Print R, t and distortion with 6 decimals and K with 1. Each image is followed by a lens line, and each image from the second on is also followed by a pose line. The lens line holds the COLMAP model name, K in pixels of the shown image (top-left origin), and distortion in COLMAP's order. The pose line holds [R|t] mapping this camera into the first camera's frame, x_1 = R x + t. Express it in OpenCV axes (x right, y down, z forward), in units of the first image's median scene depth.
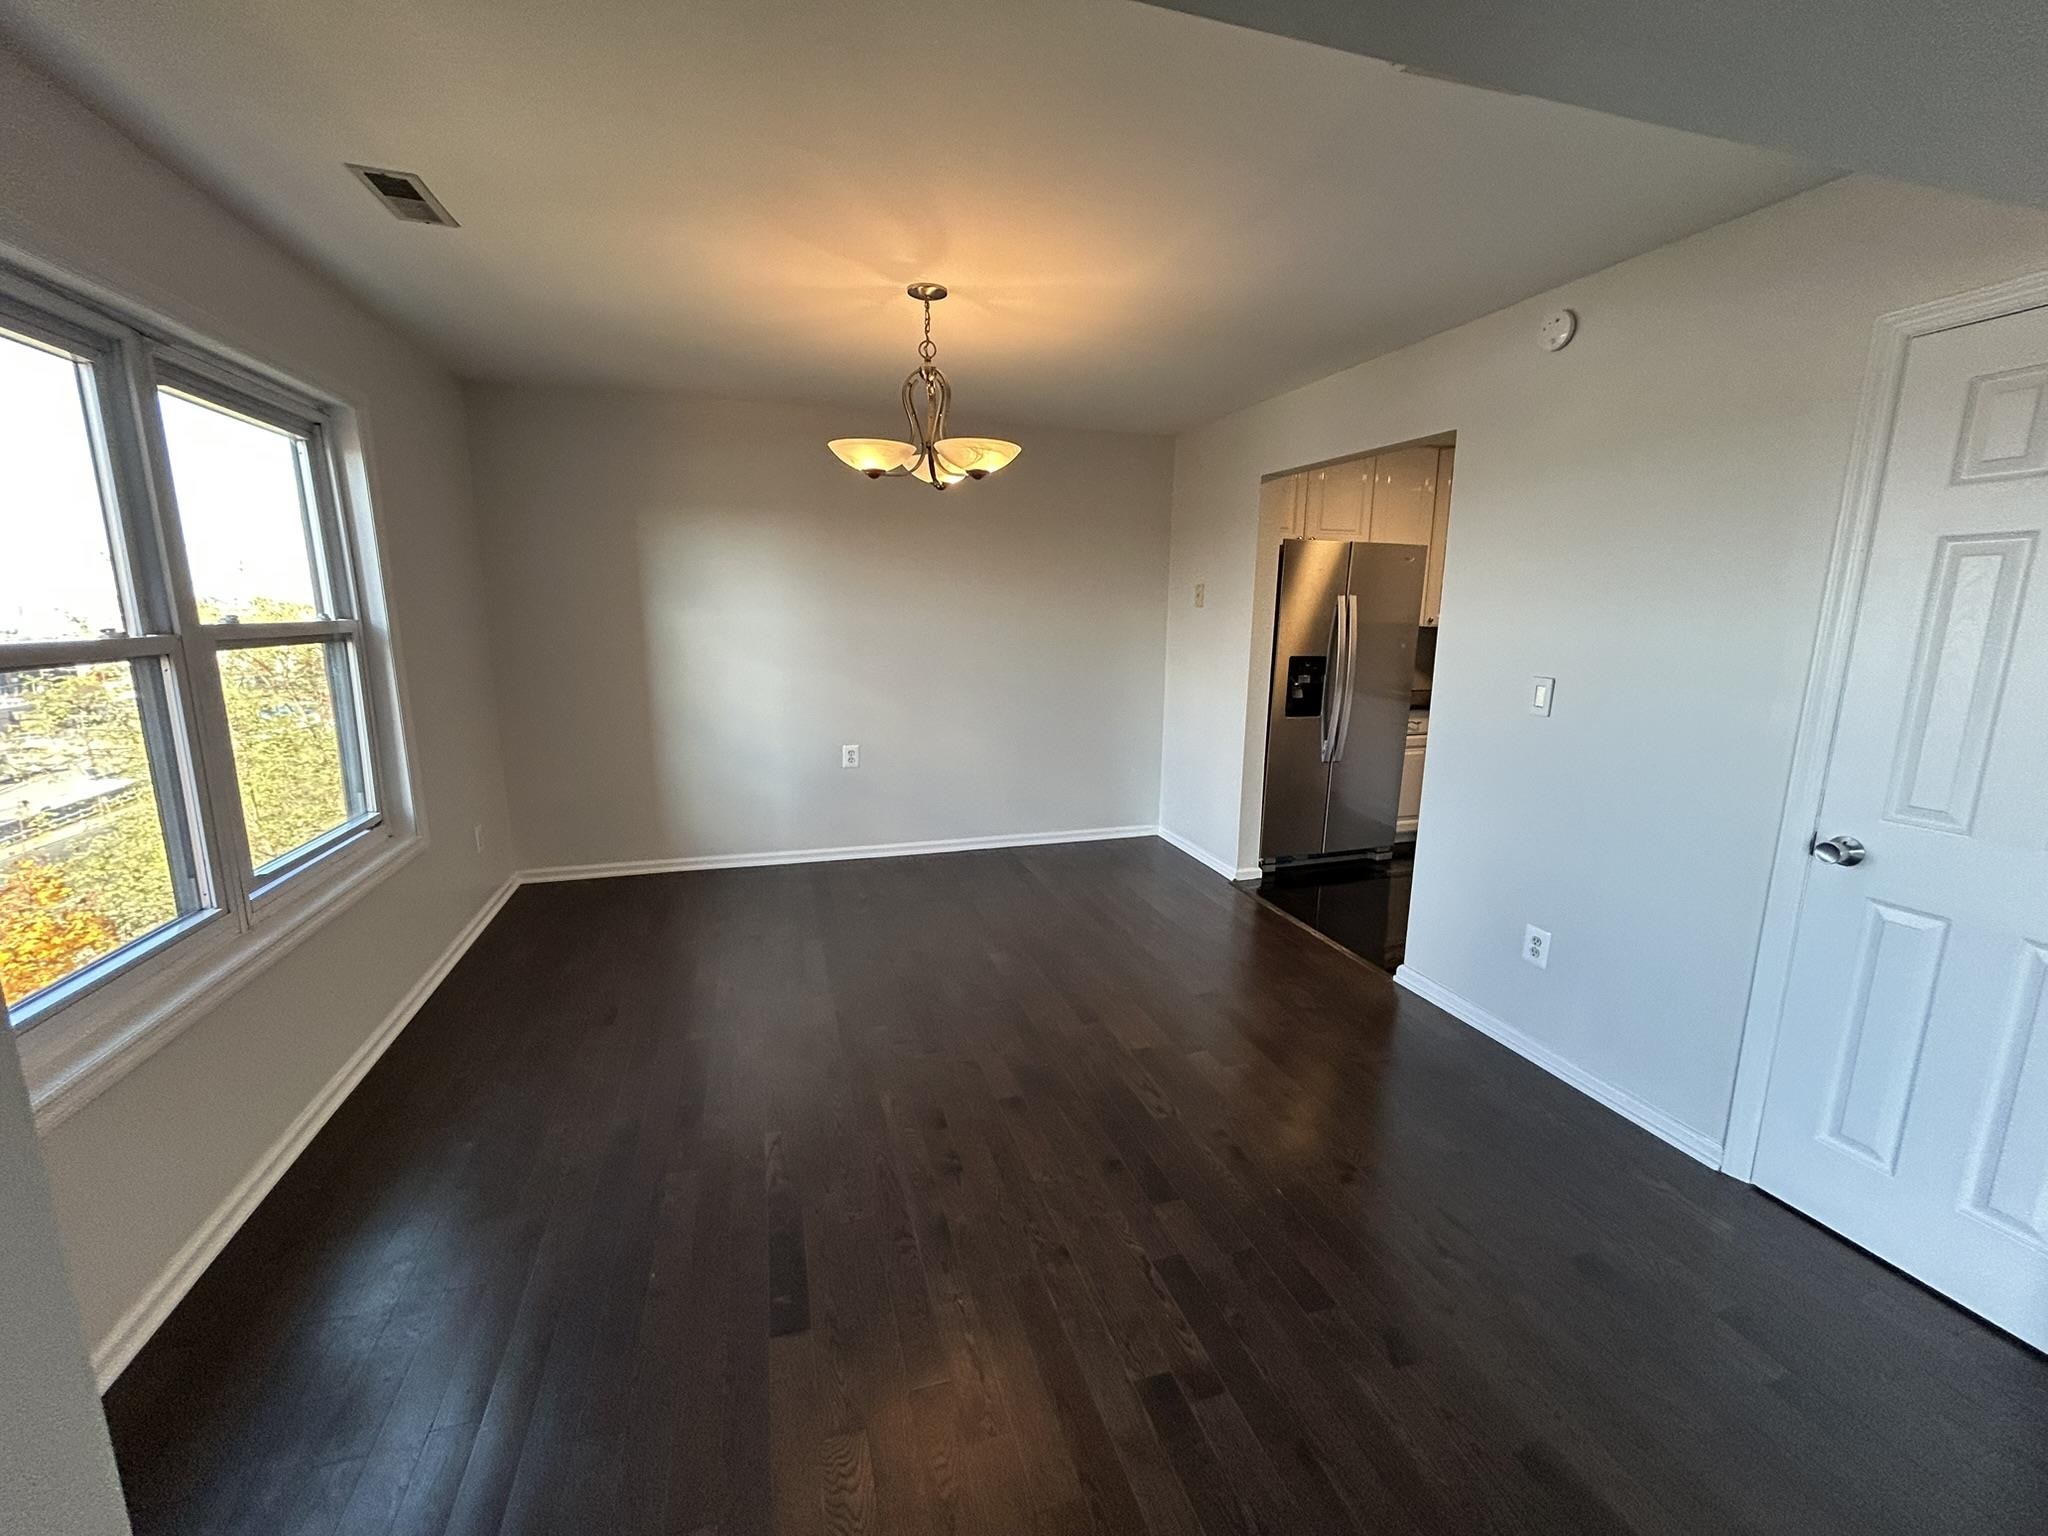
lens RADIAL K [[821.2, 0, 1019.0], [0, 821.2, 765.6], [0, 0, 1]] dist [-0.000847, 0.000360]
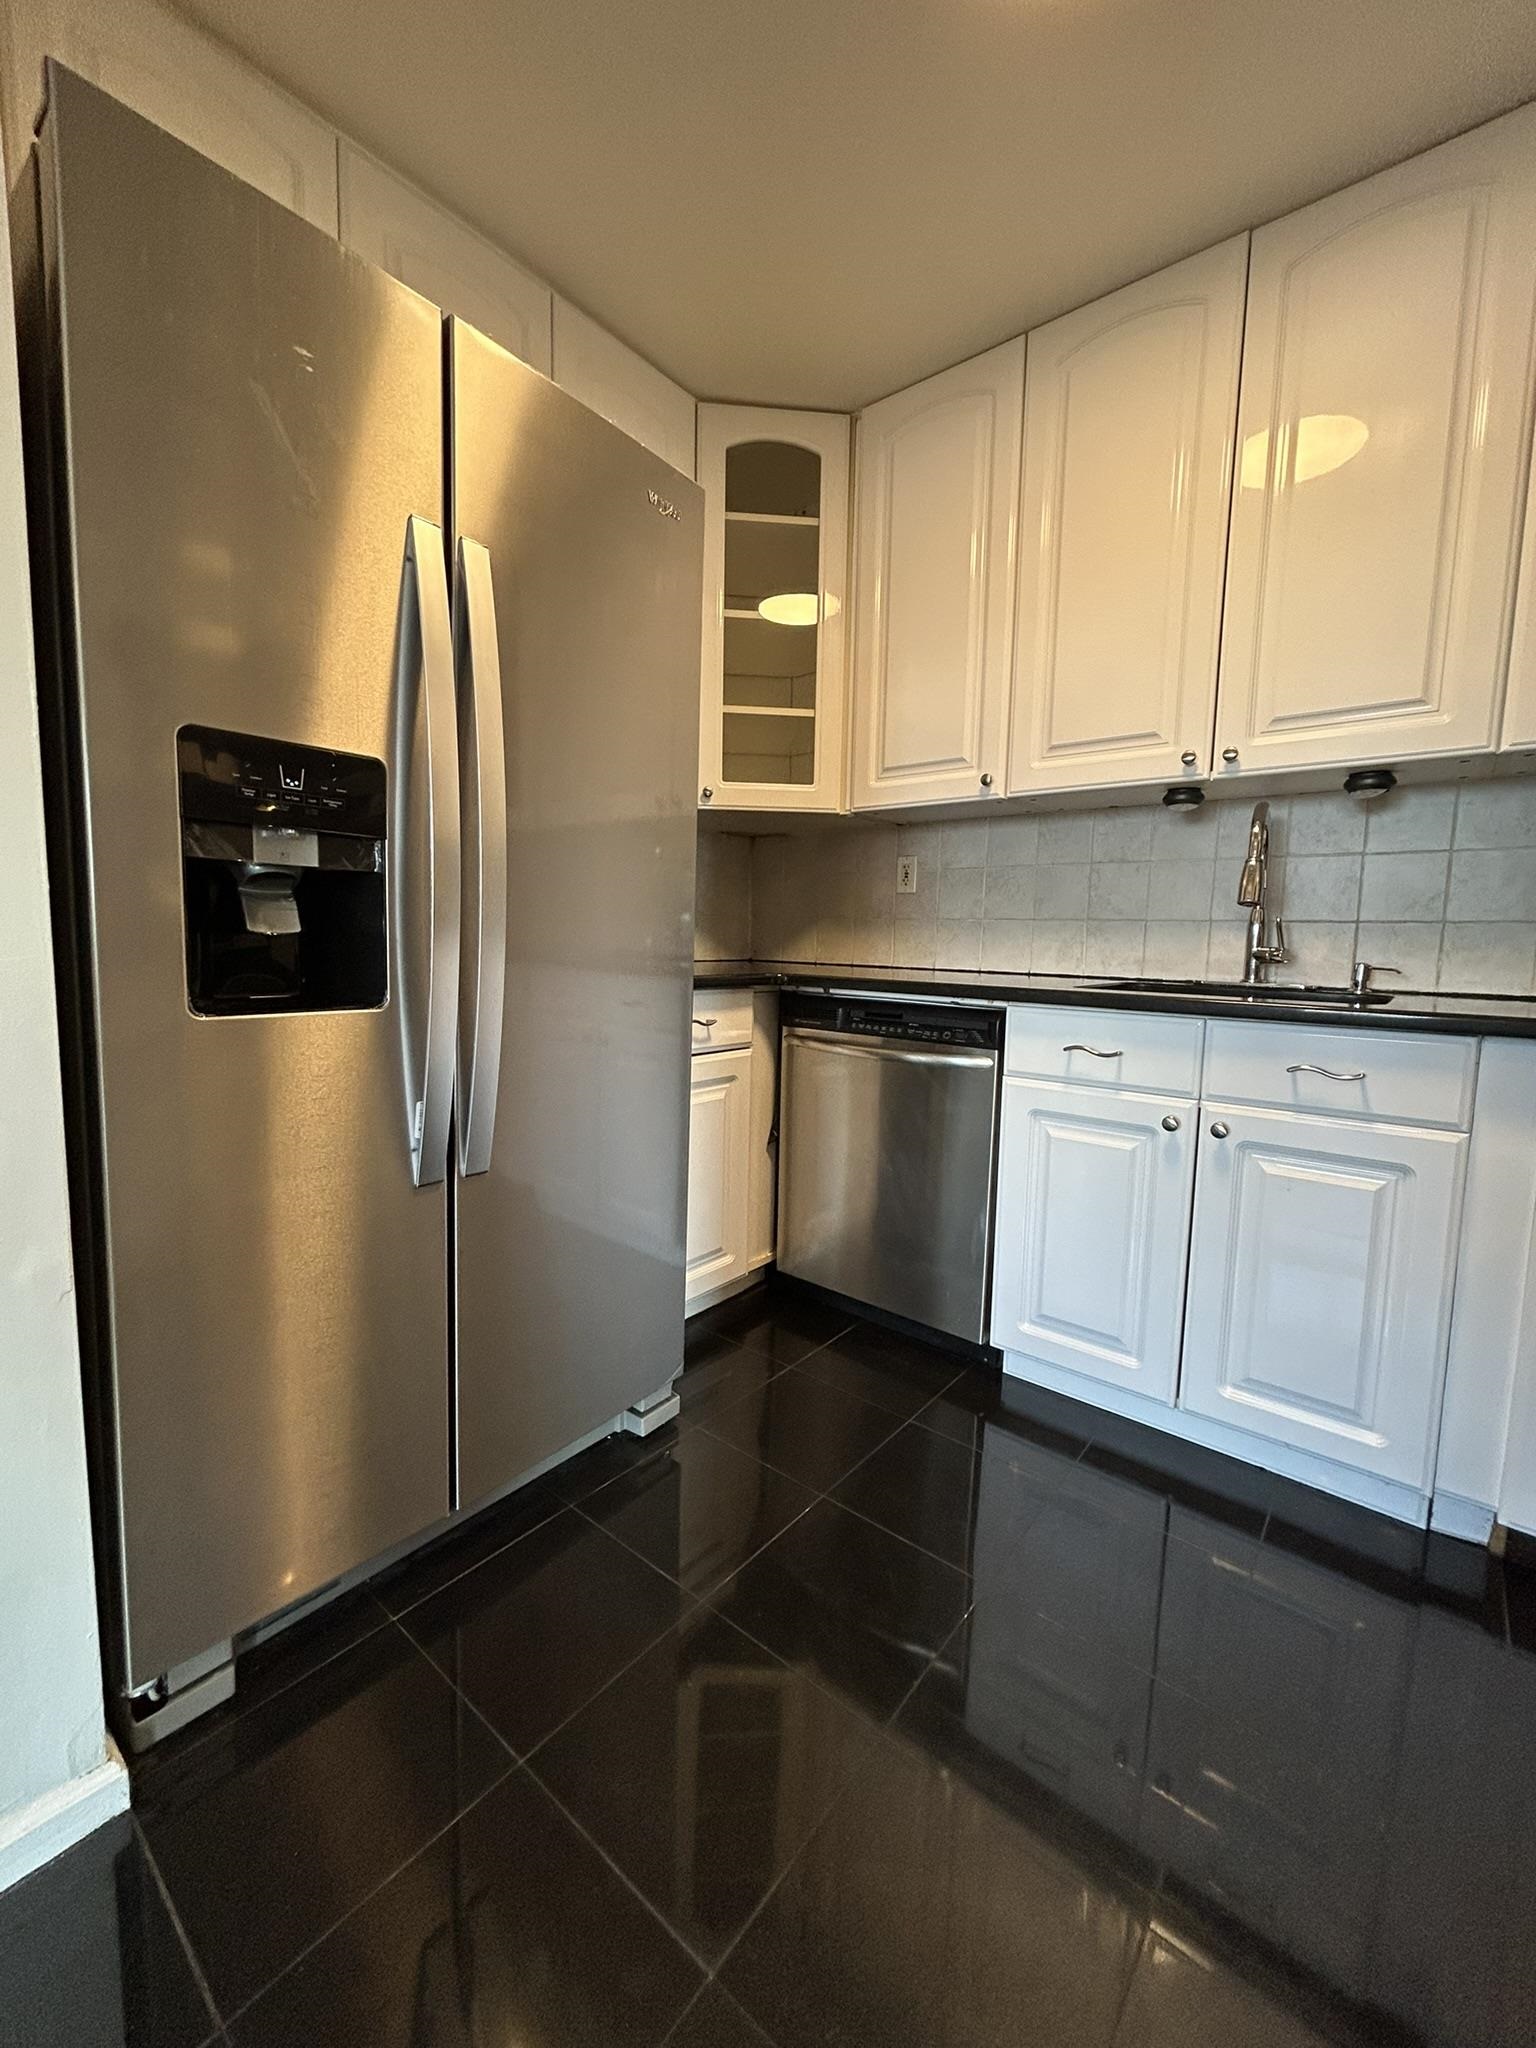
lens RADIAL K [[821.2, 0, 769.3], [0, 821.2, 1021.7], [0, 0, 1]] dist [-0.000847, 0.000360]
pose [[0.834161, -0.045238, 0.549662, 0.338199], [0.085613, 0.995171, -0.048021, -0.035954], [-0.544836, 0.087115, 0.834006, 0.754904]]
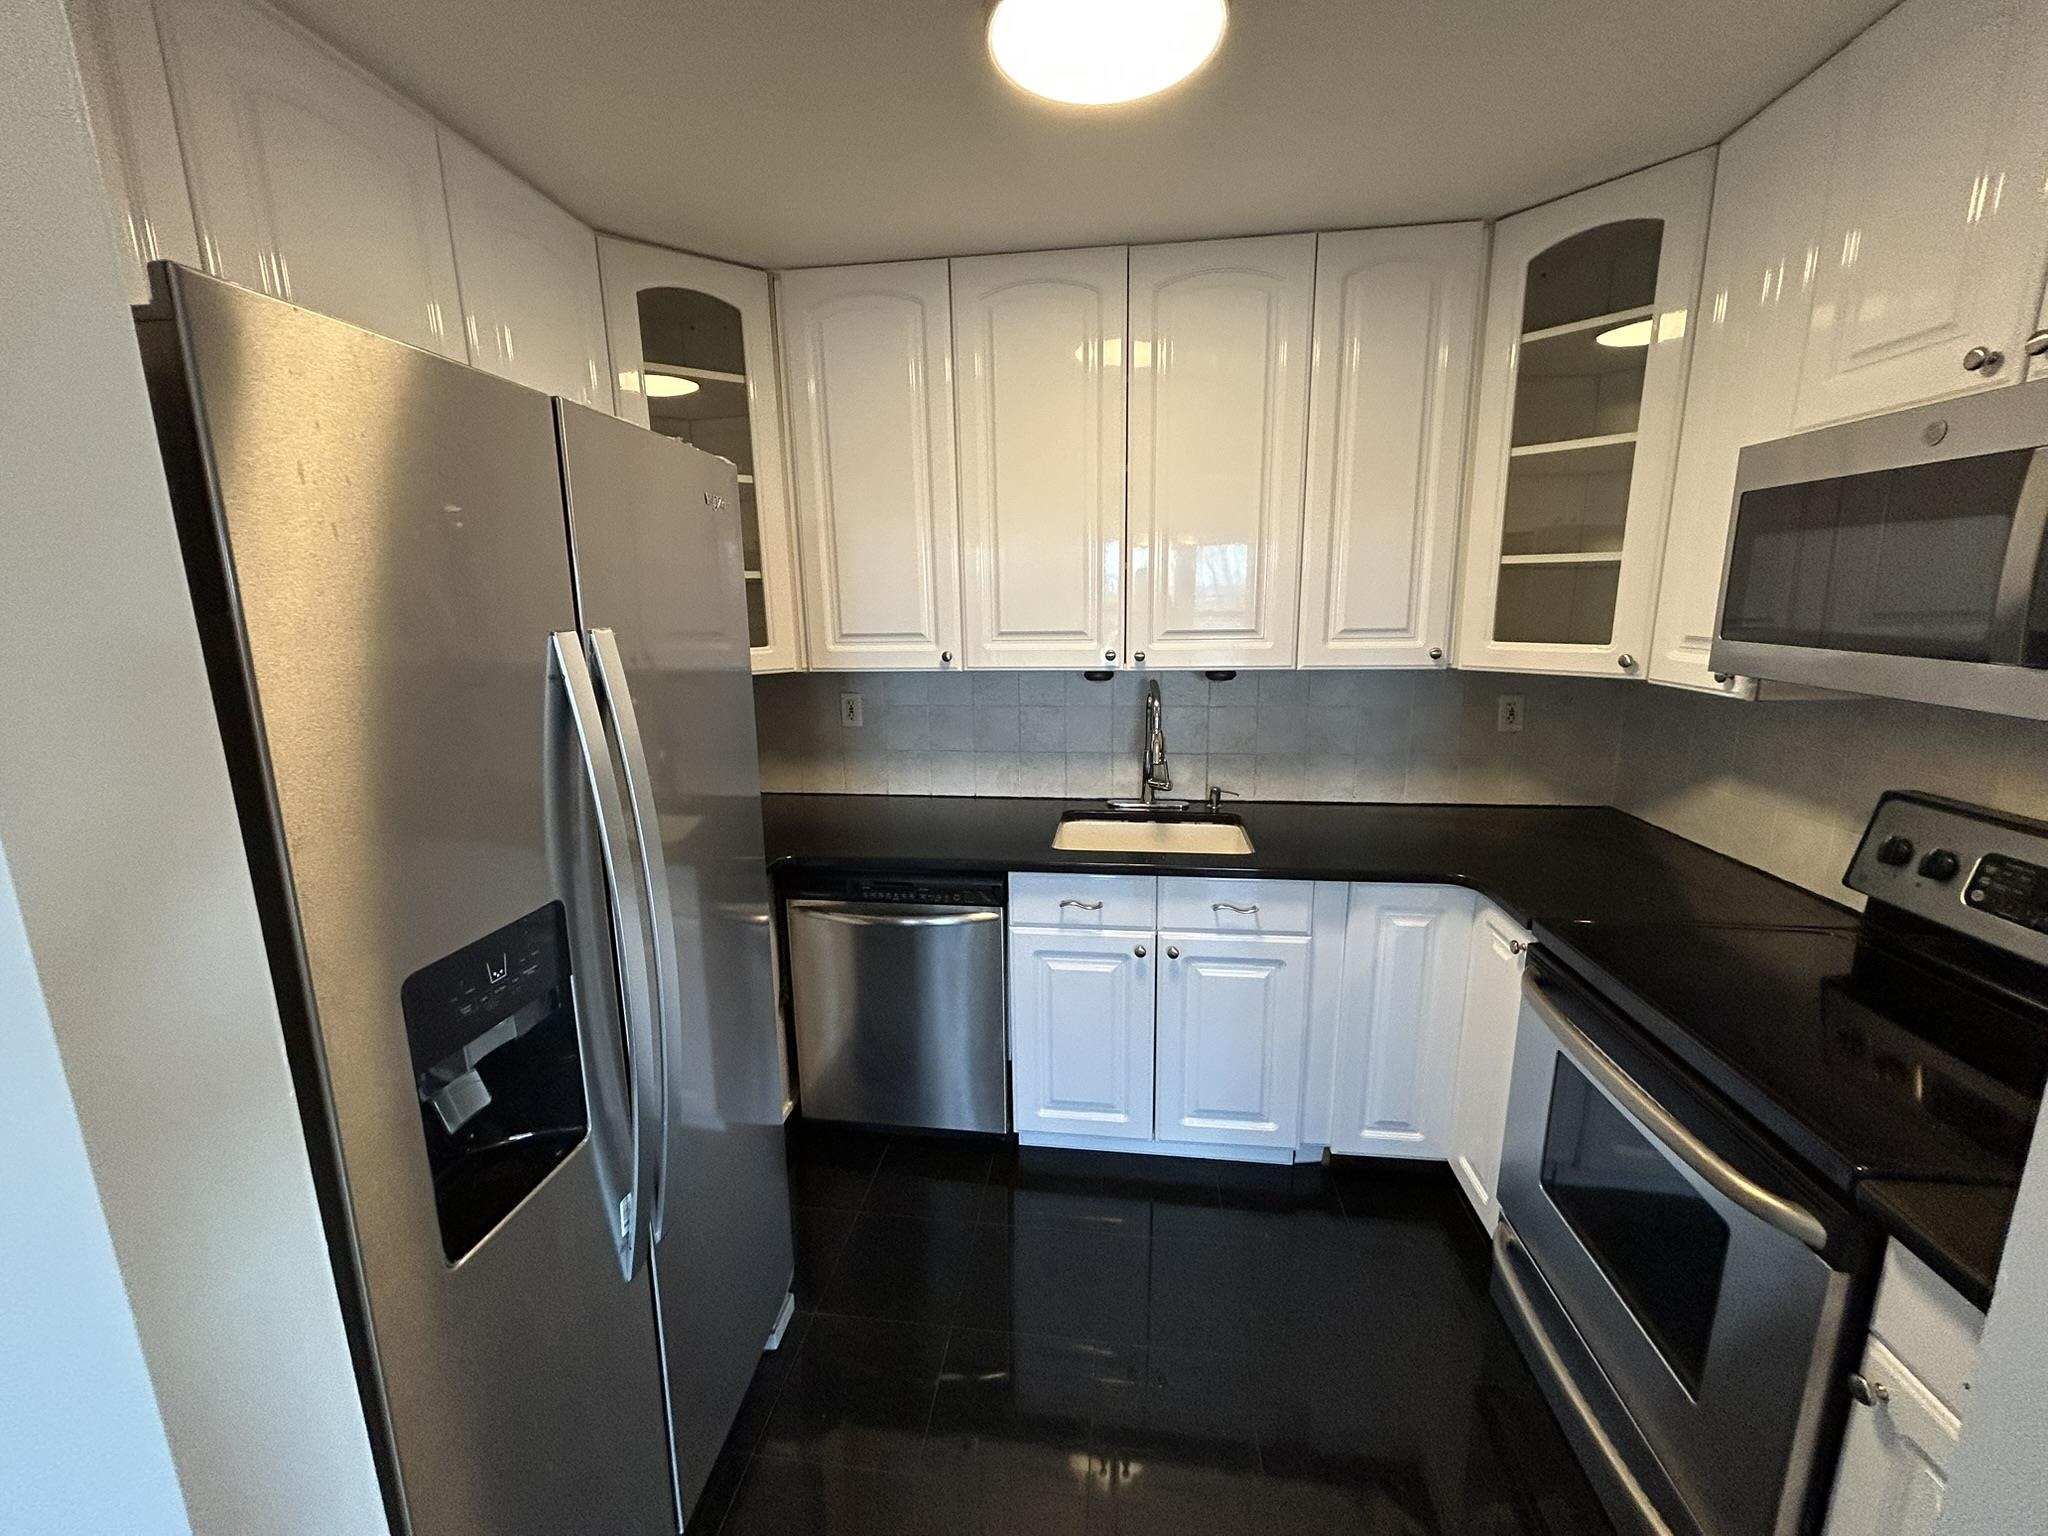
lens RADIAL K [[821.2, 0, 1019.3], [0, 821.2, 765.9], [0, 0, 1]] dist [-0.000847, 0.000360]
pose [[0.418485, -0.197049, 0.886590, 0.236649], [0.187353, 0.973914, 0.128024, -0.178536], [-0.888690, 0.112529, 0.444486, 0.796619]]
